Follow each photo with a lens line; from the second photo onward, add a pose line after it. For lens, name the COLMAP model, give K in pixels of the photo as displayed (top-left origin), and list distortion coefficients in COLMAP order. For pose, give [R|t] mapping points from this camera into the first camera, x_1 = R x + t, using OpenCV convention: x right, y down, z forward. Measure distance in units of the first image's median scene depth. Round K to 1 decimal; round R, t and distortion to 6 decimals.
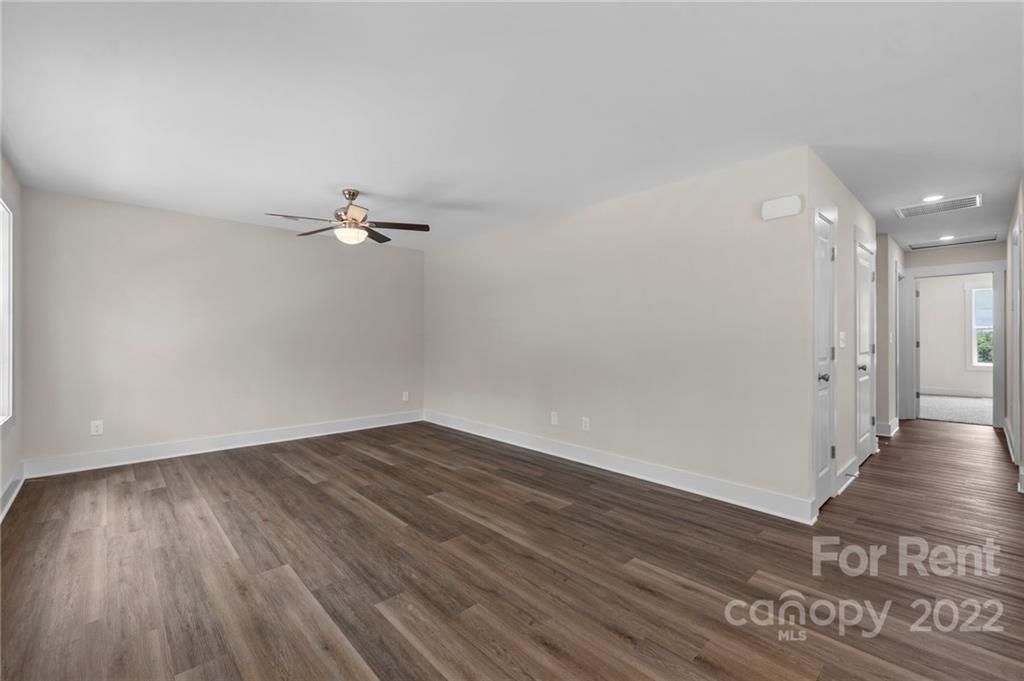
lens RADIAL K [[430.5, 0, 501.7], [0, 430.5, 340.1], [0, 0, 1]] dist [0.001209, -0.000170]
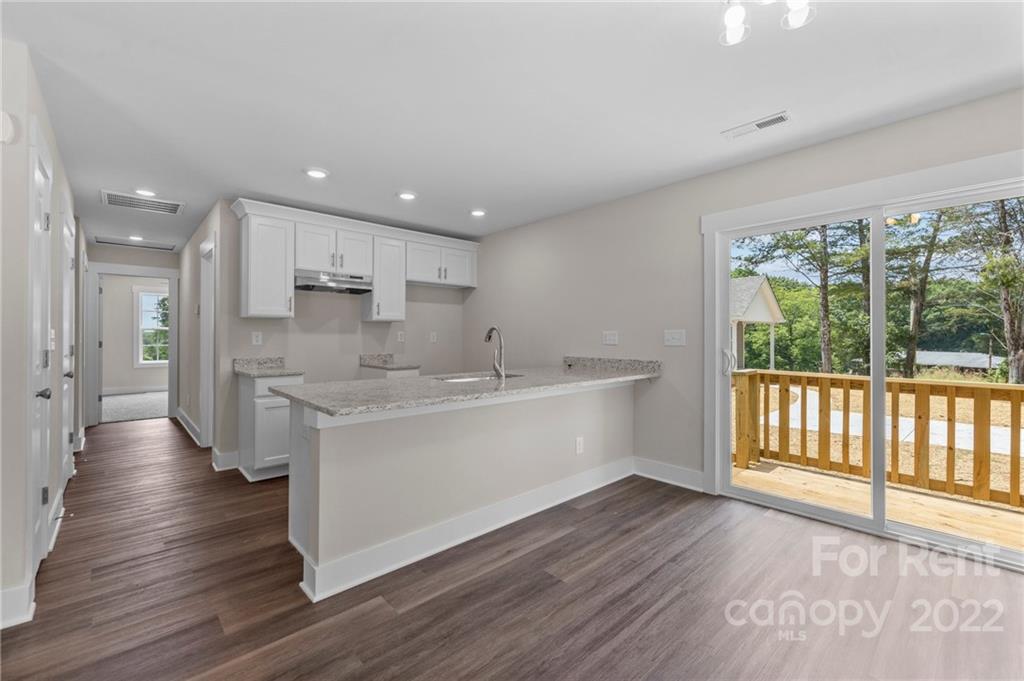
lens RADIAL K [[430.5, 0, 510.4], [0, 430.5, 336.7], [0, 0, 1]] dist [0.001209, -0.000170]
pose [[-0.003347, 0.005334, 0.999980, 0.042010], [0.001829, 0.999984, -0.005328, -0.000505], [-0.999993, 0.001811, -0.003357, 0.212157]]
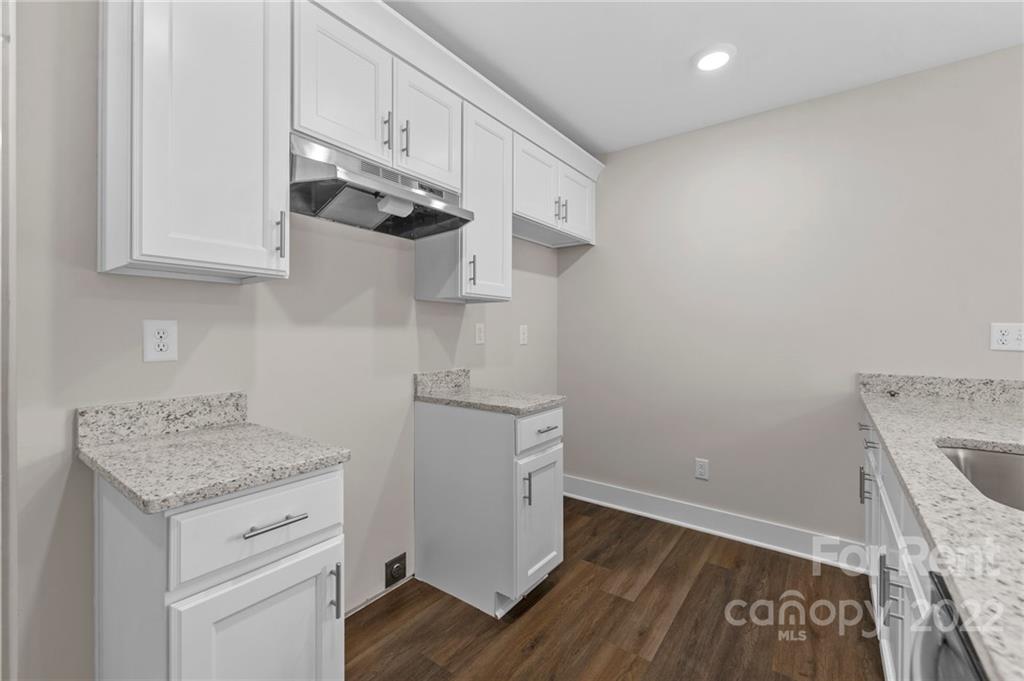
lens RADIAL K [[430.5, 0, 510.4], [0, 430.5, 331.4], [0, 0, 1]] dist [0.001209, -0.000170]
pose [[-0.197181, 0.006526, 0.980345, 0.766731], [0.002859, 0.999977, -0.006082, -0.008101], [-0.980363, 0.001603, -0.197195, 0.661118]]
